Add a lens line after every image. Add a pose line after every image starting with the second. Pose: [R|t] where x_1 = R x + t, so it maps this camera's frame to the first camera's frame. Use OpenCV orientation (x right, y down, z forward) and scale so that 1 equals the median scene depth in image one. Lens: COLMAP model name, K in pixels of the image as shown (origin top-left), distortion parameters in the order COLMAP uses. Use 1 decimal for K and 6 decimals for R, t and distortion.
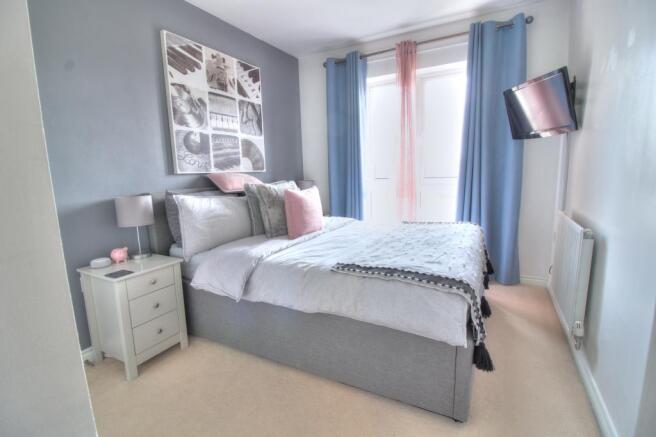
lens RADIAL K [[308.5, 0, 328.7], [0, 308.5, 217.5], [0, 0, 1]] dist [0.000189, -0.001346]
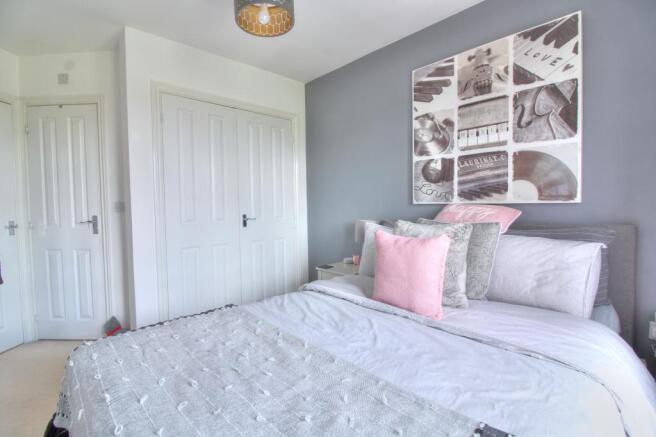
lens RADIAL K [[308.5, 0, 328.2], [0, 308.5, 218.8], [0, 0, 1]] dist [0.000189, -0.001346]
pose [[-0.300295, 0.079031, -0.950567, 0.512577], [-0.121213, 0.985320, 0.120213, -0.163451], [0.946113, 0.151321, -0.286307, 0.926147]]
